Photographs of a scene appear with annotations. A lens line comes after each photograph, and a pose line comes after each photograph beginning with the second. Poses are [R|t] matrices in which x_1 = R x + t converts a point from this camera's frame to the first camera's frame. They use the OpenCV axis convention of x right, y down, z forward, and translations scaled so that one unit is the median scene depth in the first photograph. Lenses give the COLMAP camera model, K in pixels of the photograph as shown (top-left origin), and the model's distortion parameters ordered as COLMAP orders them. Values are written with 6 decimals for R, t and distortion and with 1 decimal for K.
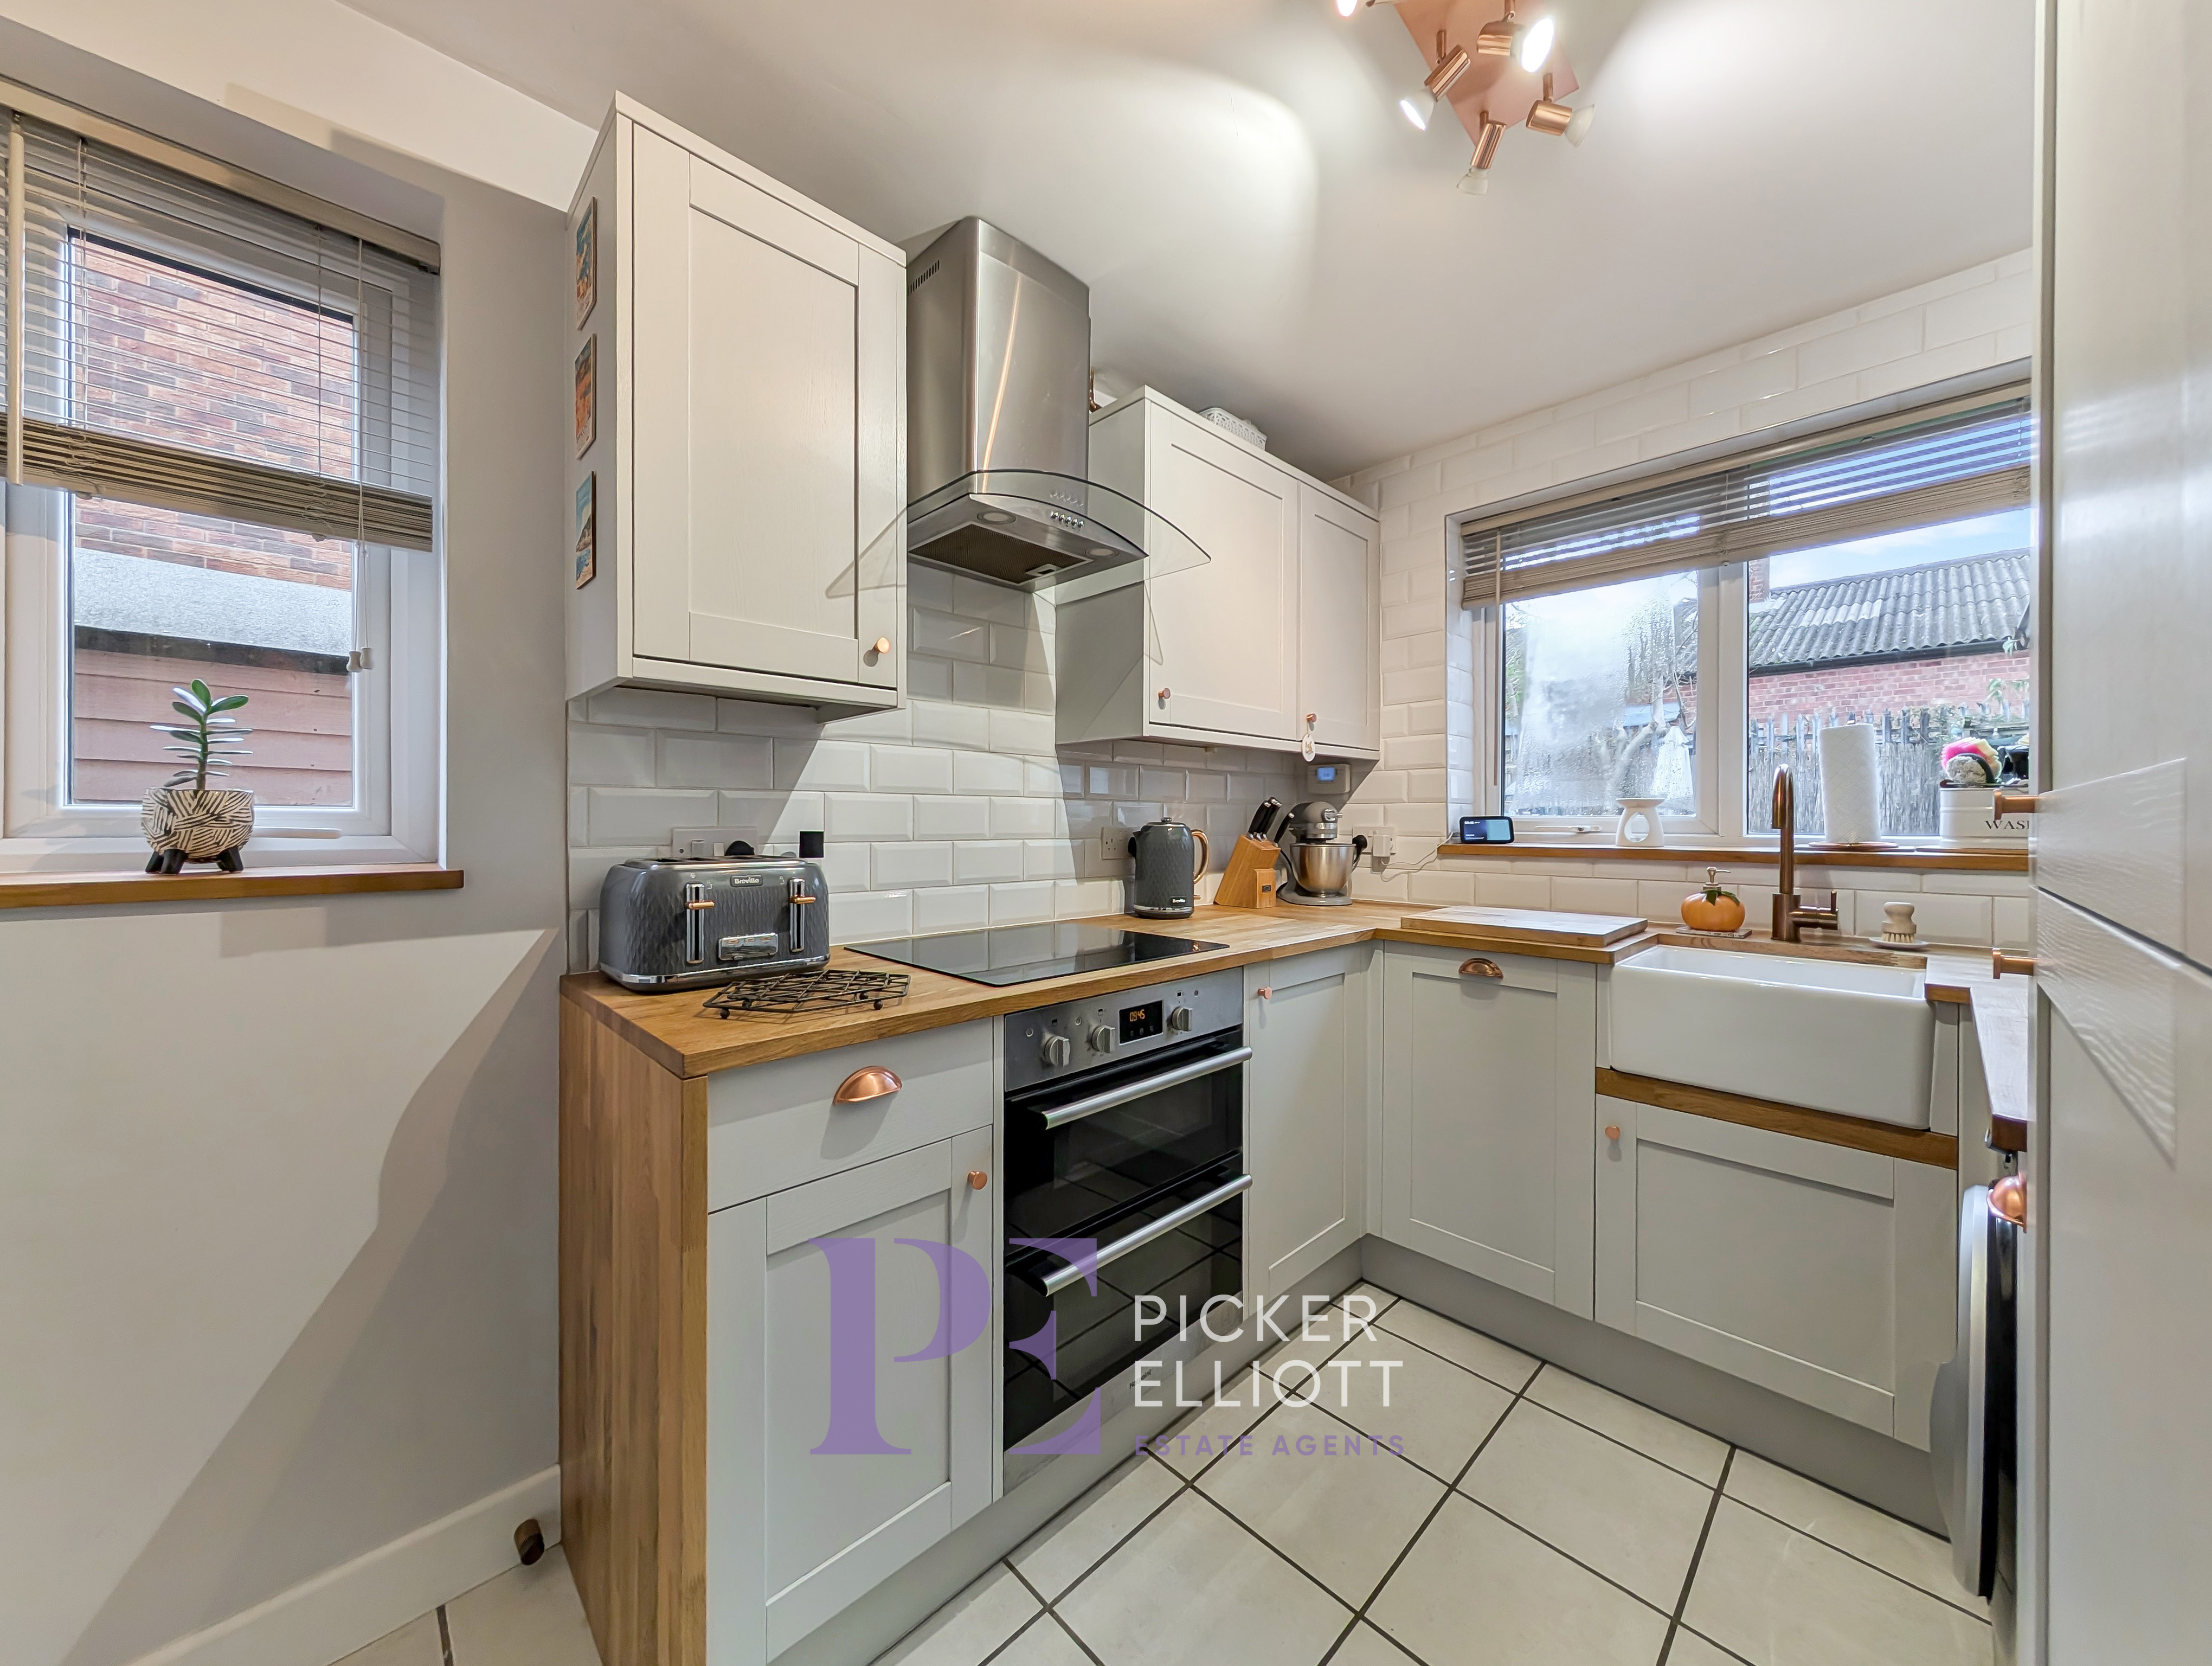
lens RADIAL K [[812.1, 0, 1095.7], [0, 812.1, 820.8], [0, 0, 1]] dist [0.000239, 0.000049]
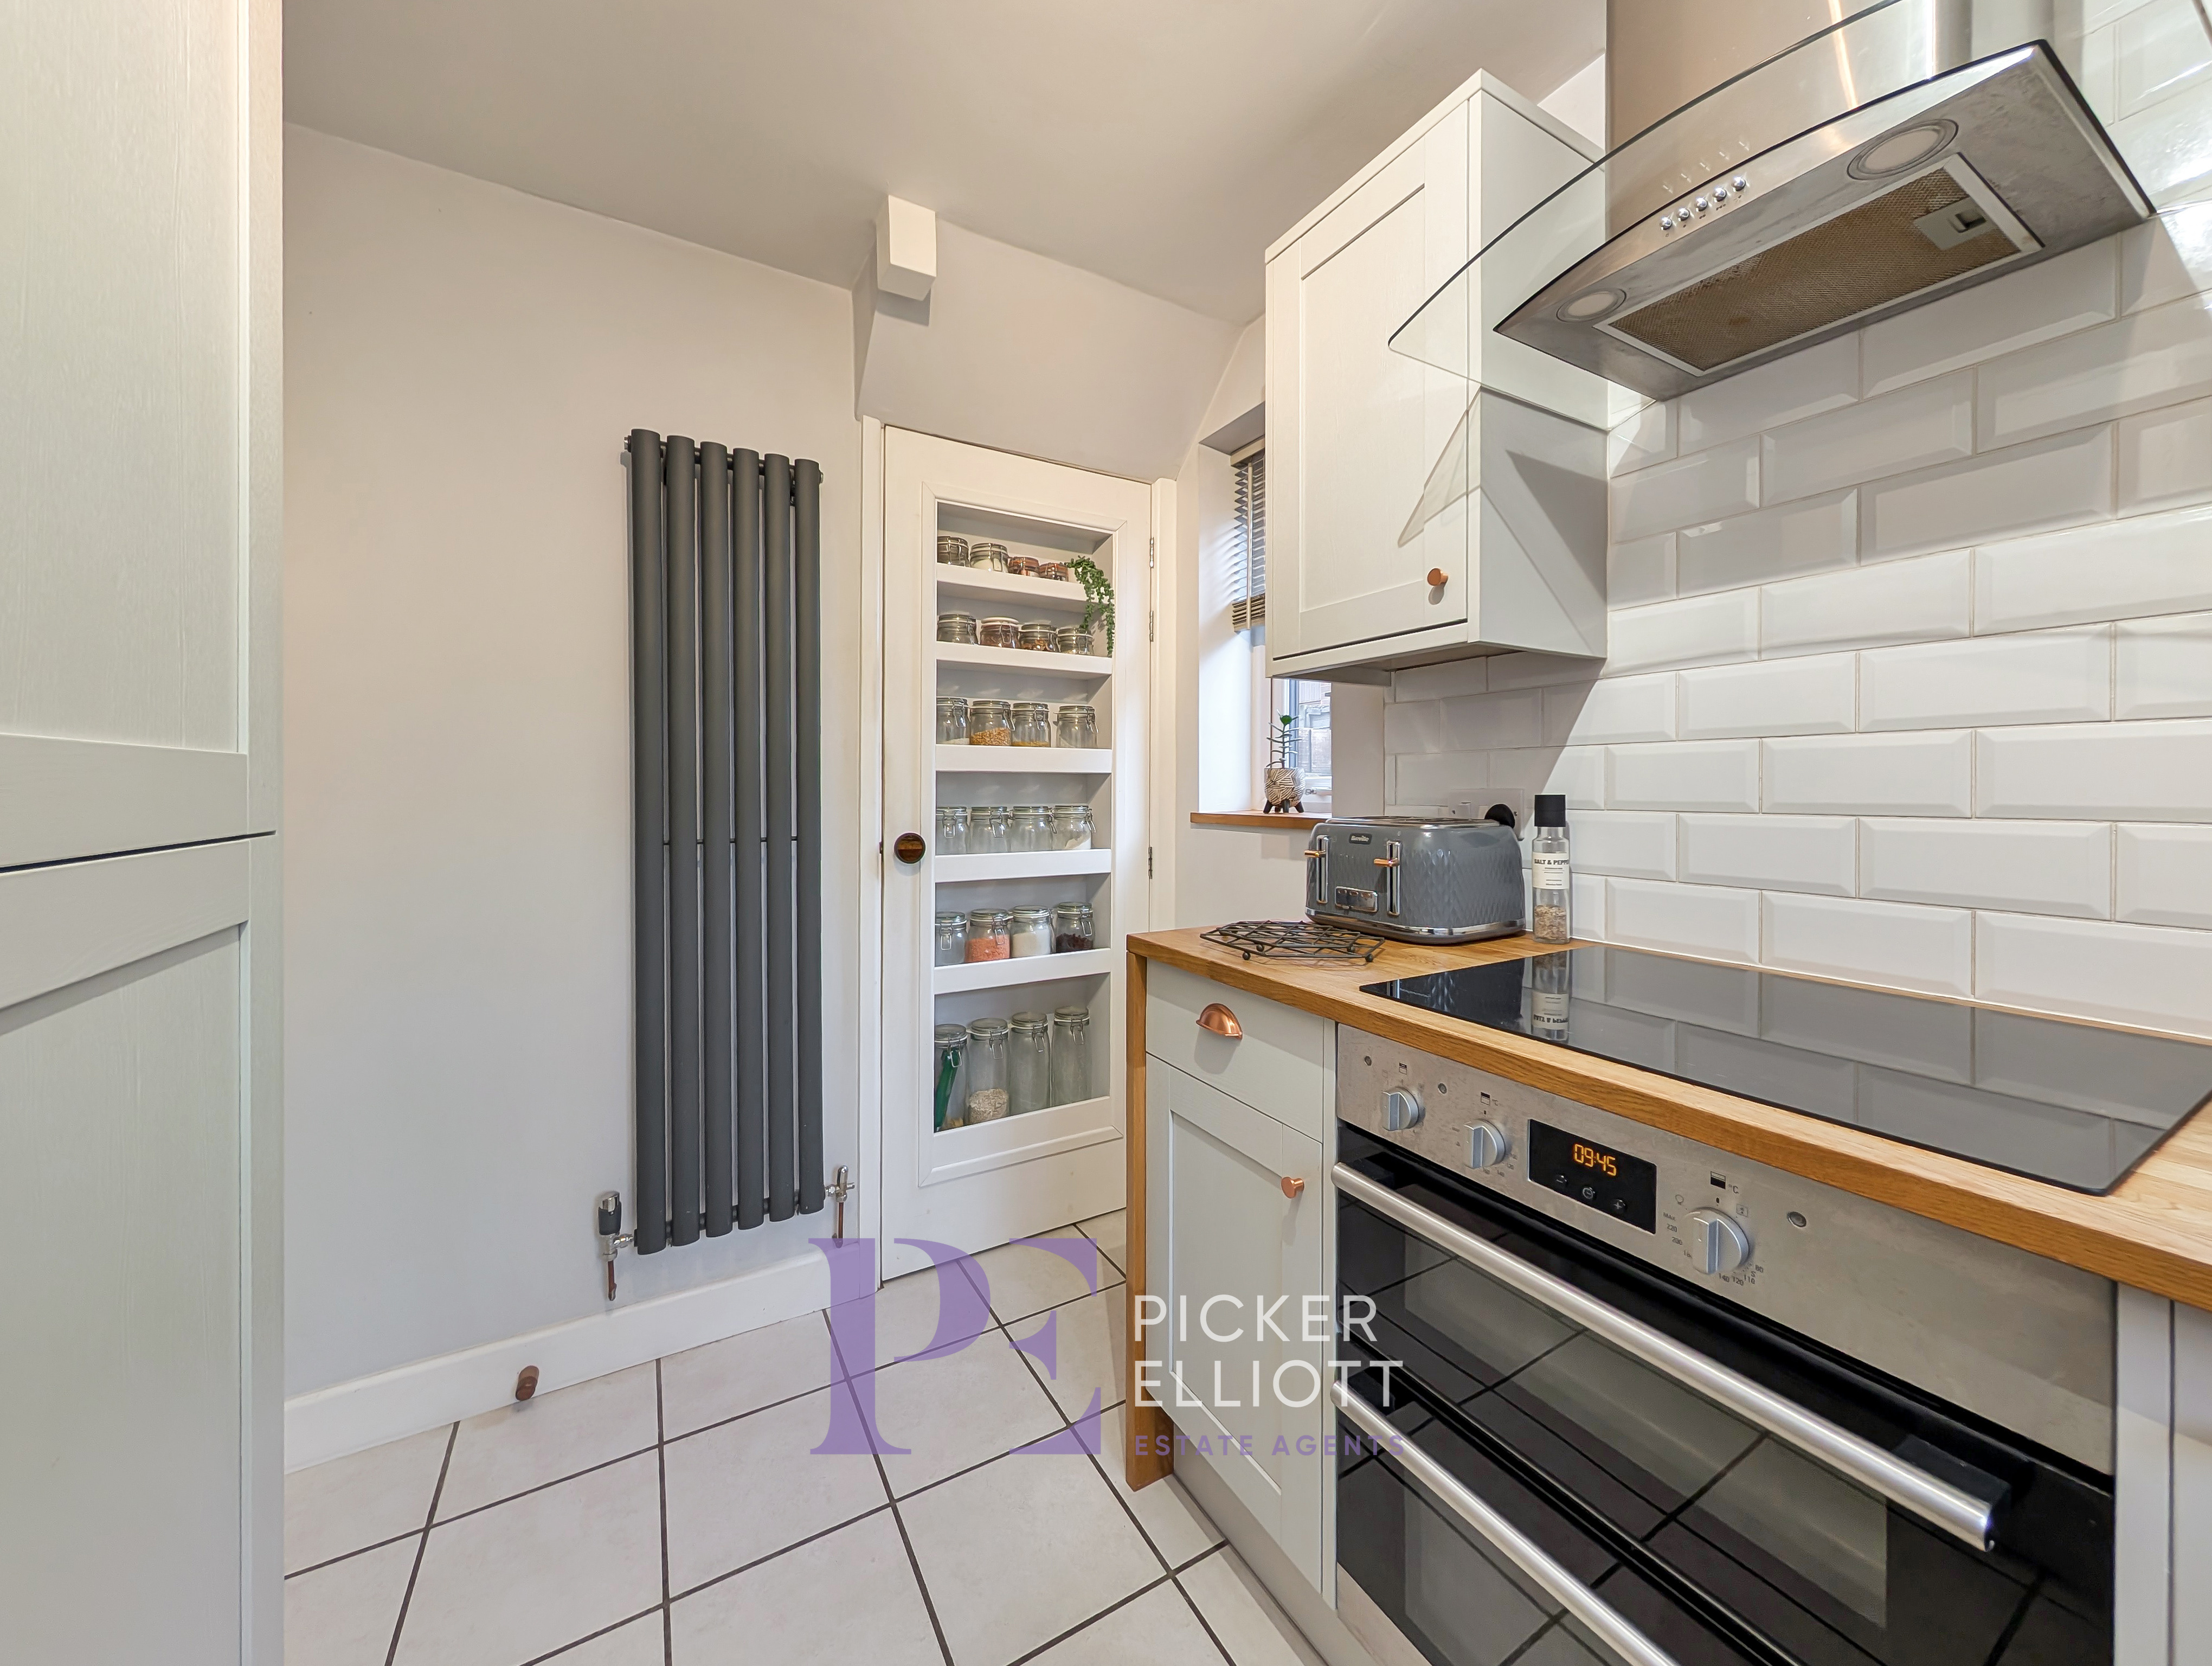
lens RADIAL K [[818.5, 0, 1109.7], [0, 818.5, 788.1], [0, 0, 1]] dist [0.000007, 0.000018]
pose [[-0.235630, -0.001362, -0.971842, 0.630400], [0.000222, 0.999999, -0.001455, 0.007652], [0.971843, -0.000559, -0.235629, 0.838622]]
